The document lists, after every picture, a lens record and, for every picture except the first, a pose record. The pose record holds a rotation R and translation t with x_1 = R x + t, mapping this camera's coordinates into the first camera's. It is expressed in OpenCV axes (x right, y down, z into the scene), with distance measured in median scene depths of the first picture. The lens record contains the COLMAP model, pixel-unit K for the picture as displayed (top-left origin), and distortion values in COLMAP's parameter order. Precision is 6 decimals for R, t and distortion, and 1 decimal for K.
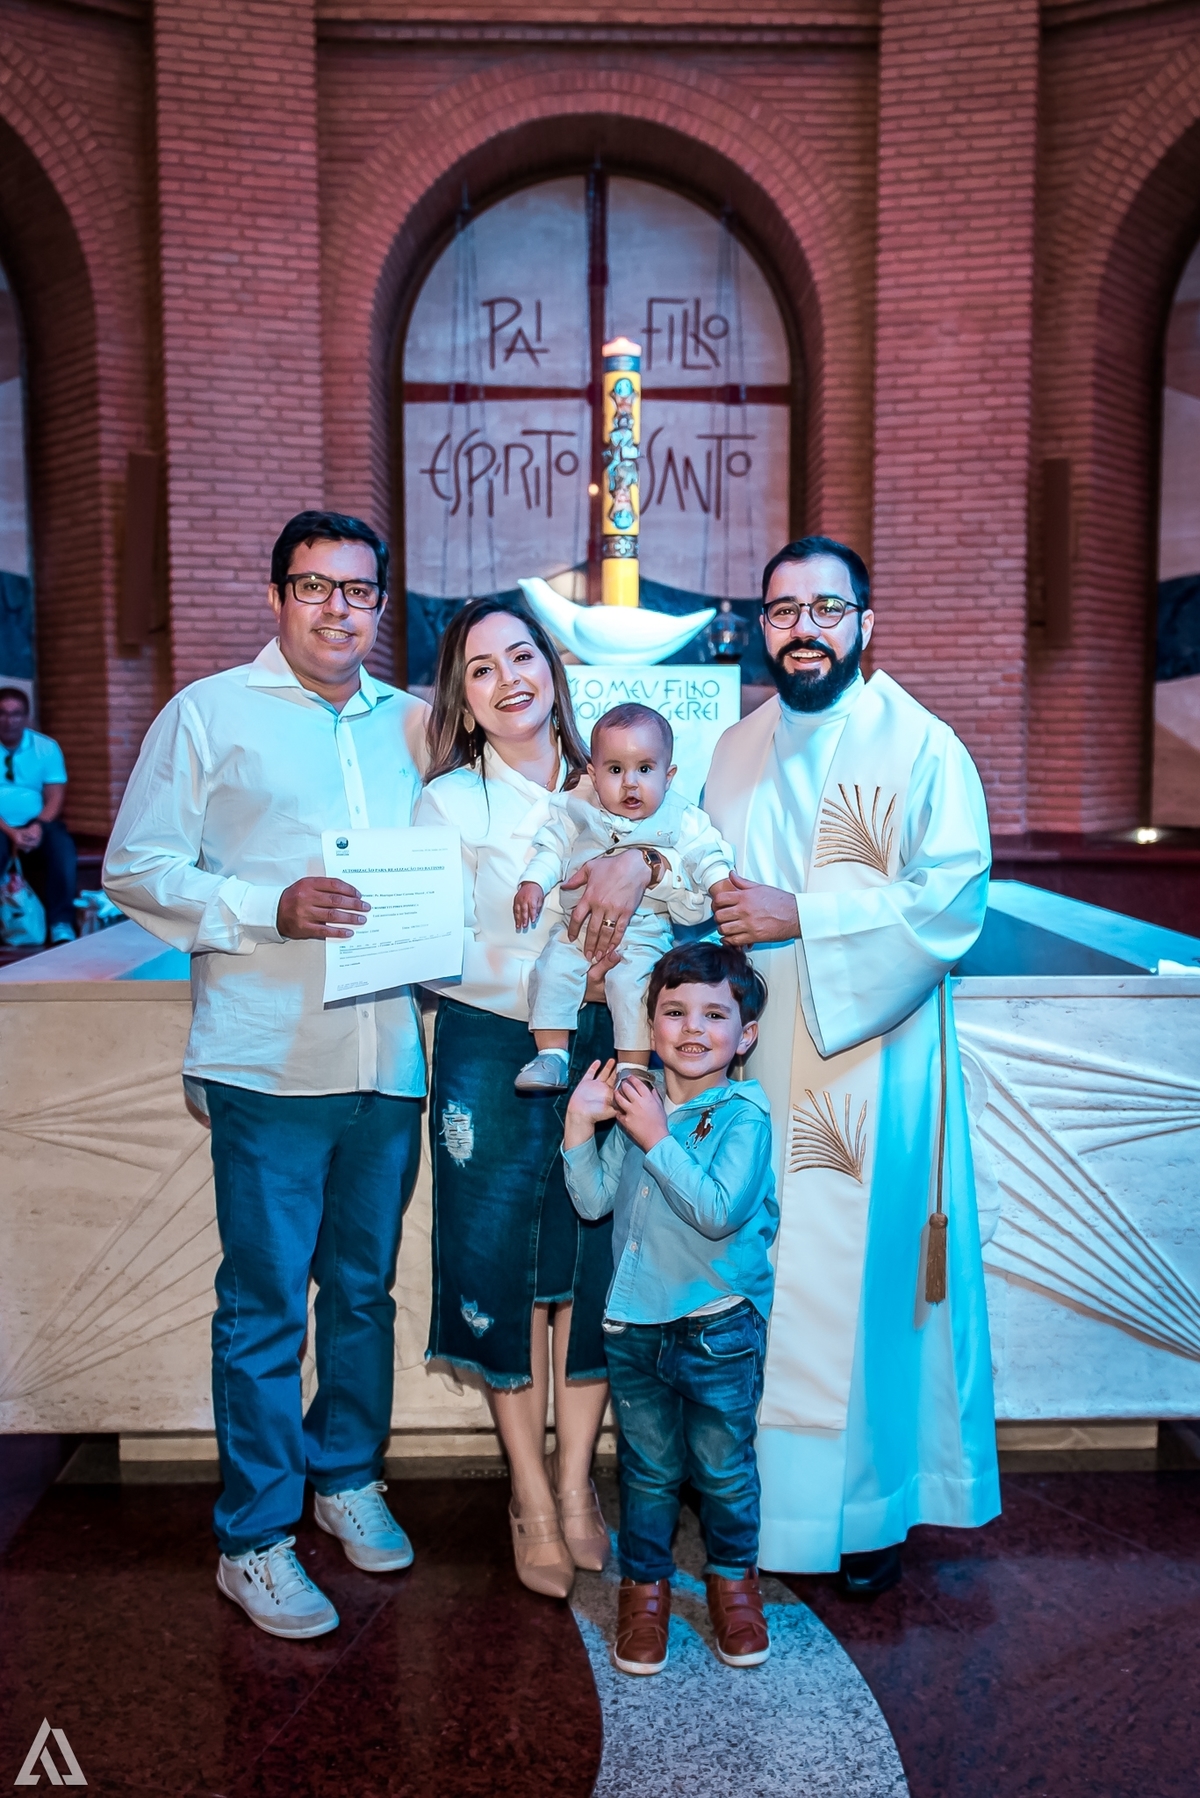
lens RADIAL K [[1873.8, 0, 600.0], [0, 1873.8, 899.0], [0, 0, 1]] dist [0.011379, -0.015418]
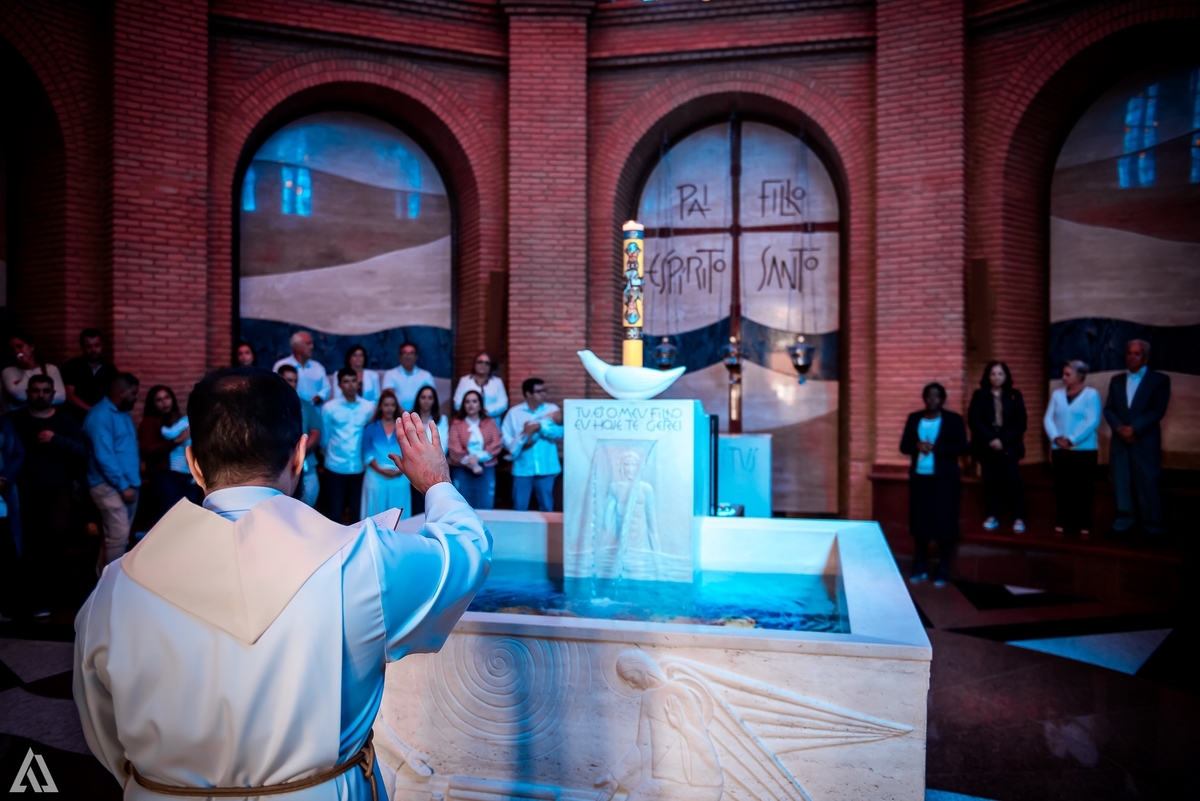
lens RADIAL K [[918.4, 0, 585.5], [0, 918.4, 376.0], [0, 0, 1]] dist [-0.025327, -0.003802]
pose [[0.967311, -0.000371, -0.253594, 0.098696], [-0.023374, 0.995612, -0.090616, -0.033594], [0.252514, 0.093582, 0.963057, 0.070915]]
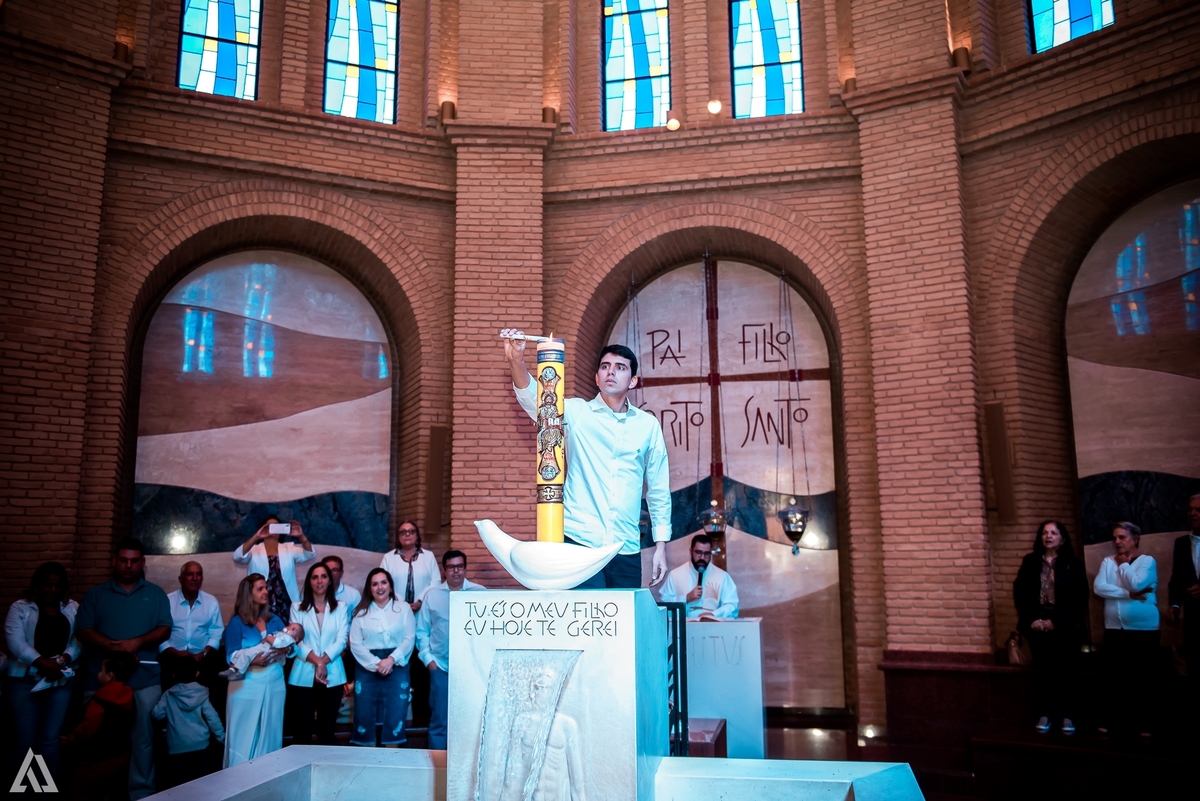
lens RADIAL K [[922.9, 0, 600.0], [0, 922.9, 400.5], [0, 0, 1]] dist [-0.025544, -0.002140]
pose [[0.972674, -0.048130, -0.227131, 0.097920], [-0.008635, 0.970102, -0.242546, -0.049866], [0.232014, 0.237879, 0.943177, 0.204497]]
